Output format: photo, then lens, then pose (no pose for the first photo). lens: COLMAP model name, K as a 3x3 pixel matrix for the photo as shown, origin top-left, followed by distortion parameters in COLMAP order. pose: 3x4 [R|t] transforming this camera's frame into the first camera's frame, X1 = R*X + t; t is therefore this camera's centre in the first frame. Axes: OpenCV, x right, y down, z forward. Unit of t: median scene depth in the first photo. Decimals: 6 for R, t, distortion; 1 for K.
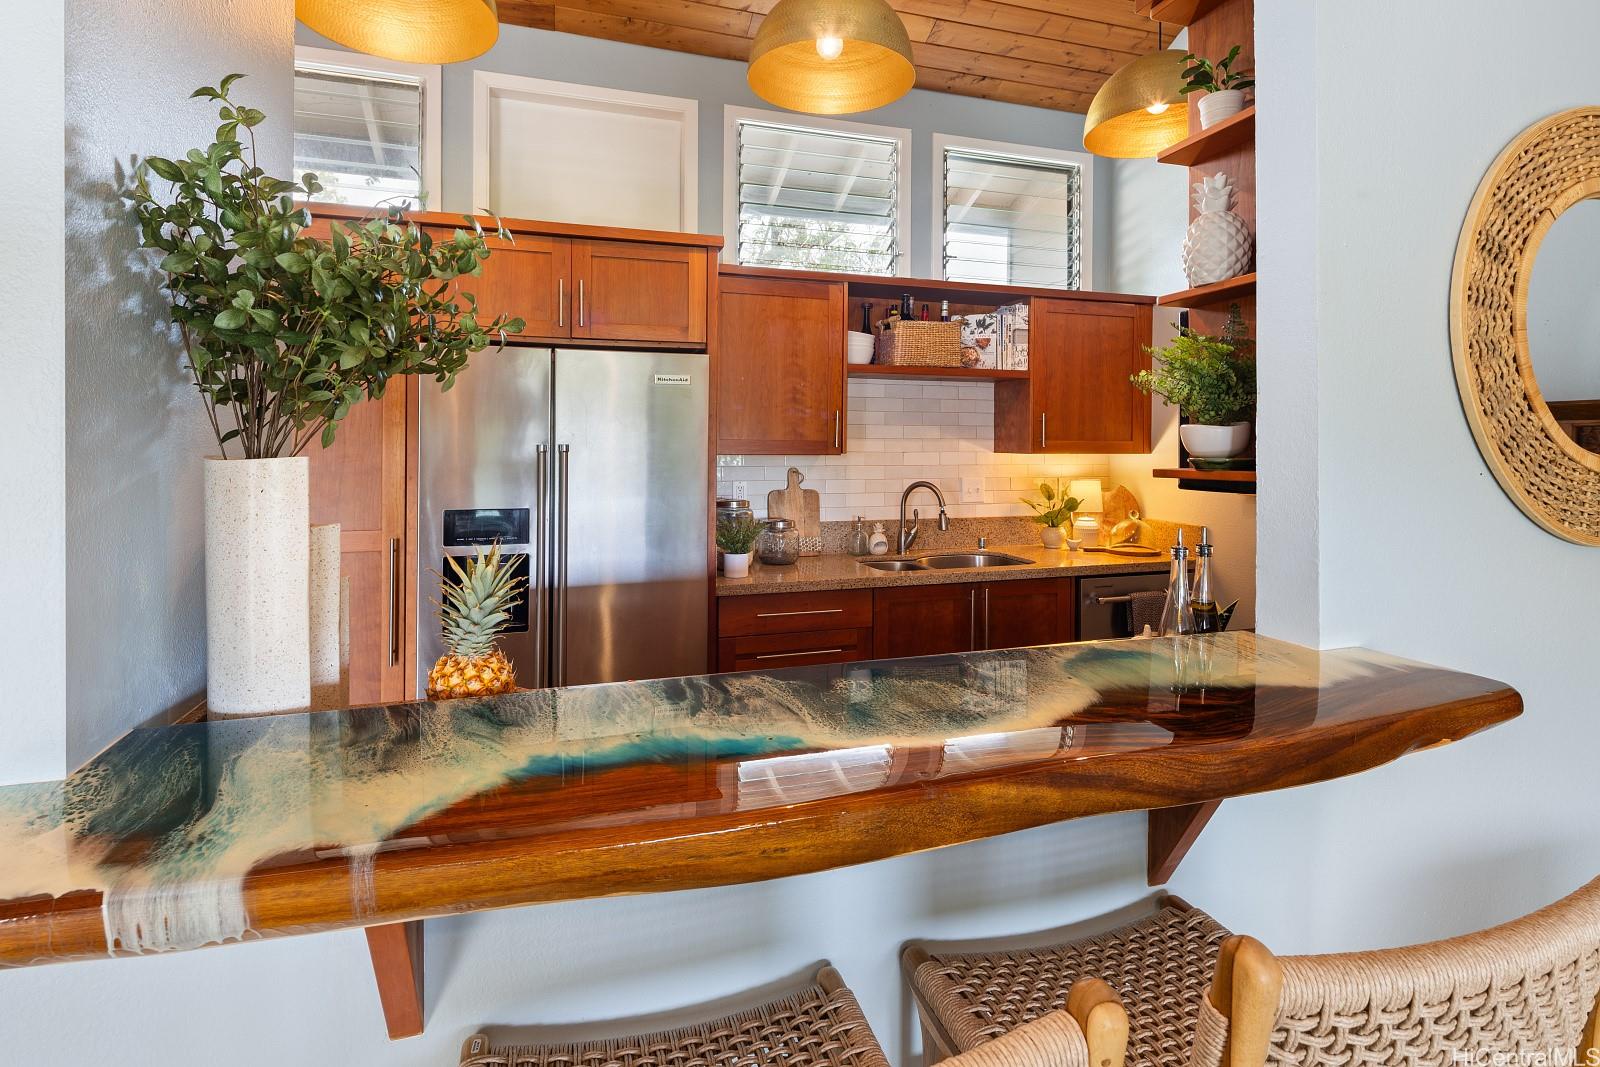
lens RADIAL K [[794.7, 0, 792.9], [0, 794.7, 438.3], [0, 0, 1]] dist [-0.003407, -0.000139]
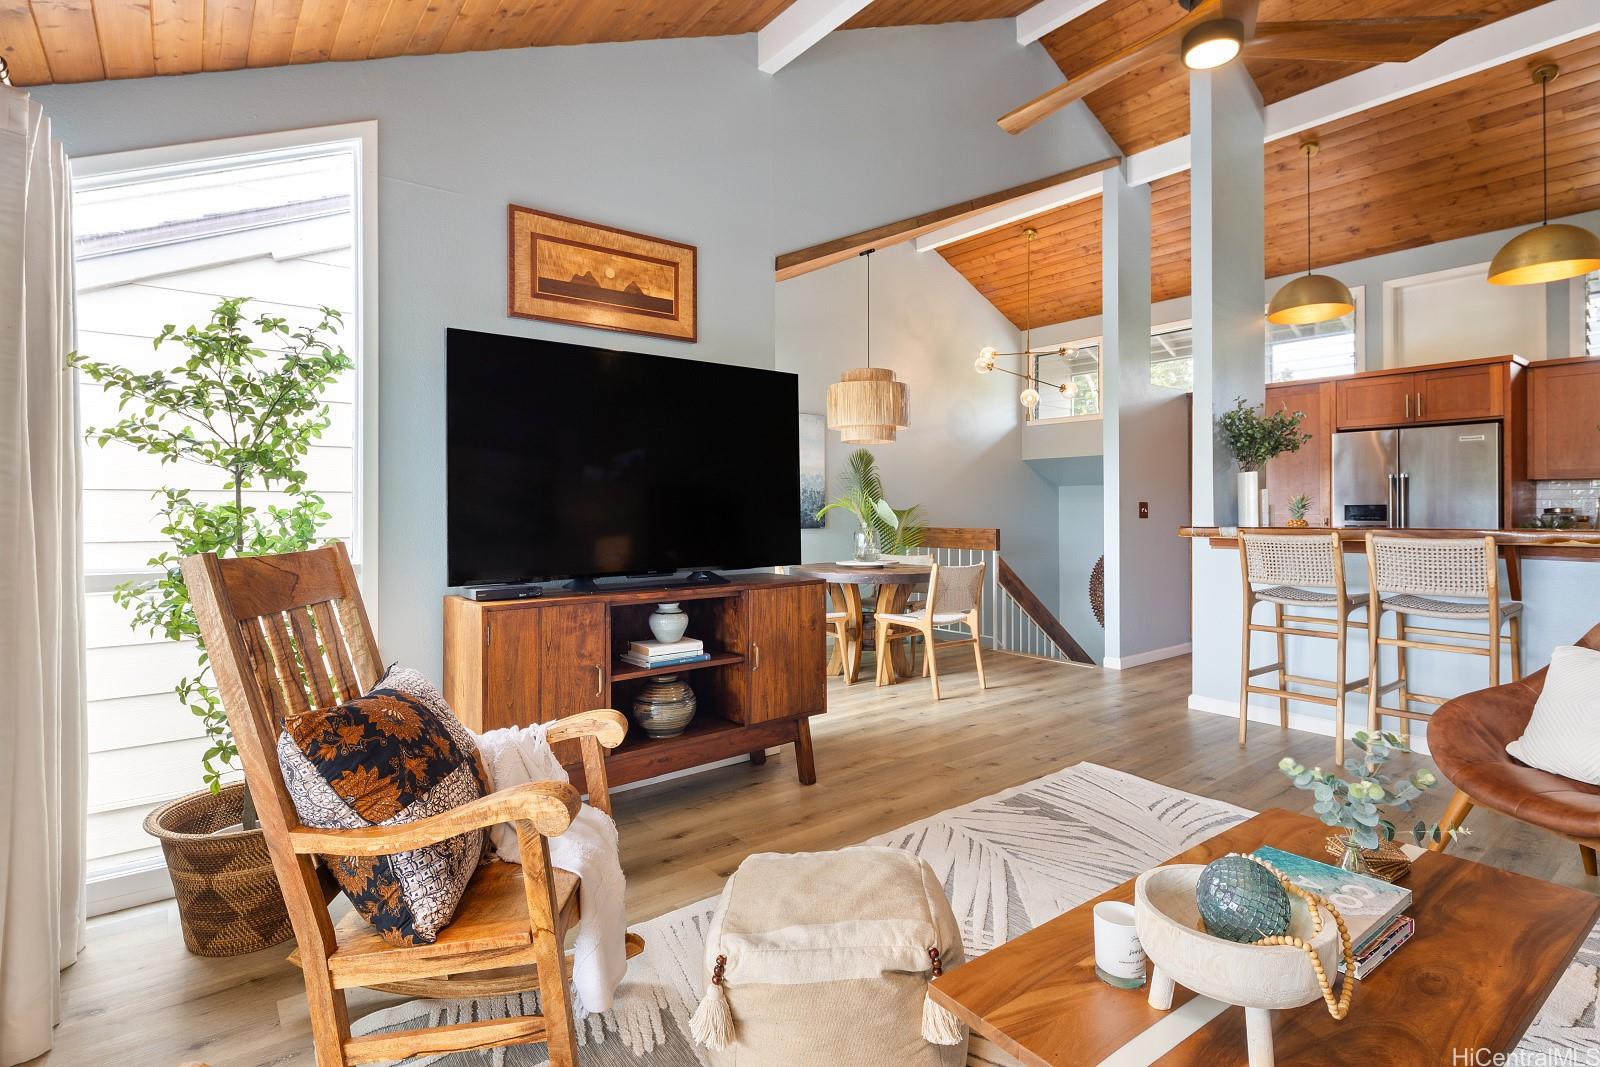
lens RADIAL K [[794.7, 0, 794.6], [0, 794.7, 520.8], [0, 0, 1]] dist [-0.003407, -0.000139]
pose [[0.365267, 0.006057, -0.930883, 2.680160], [0.007479, 0.999927, 0.009441, 0.244189], [0.930873, -0.010411, 0.365195, -3.160097]]
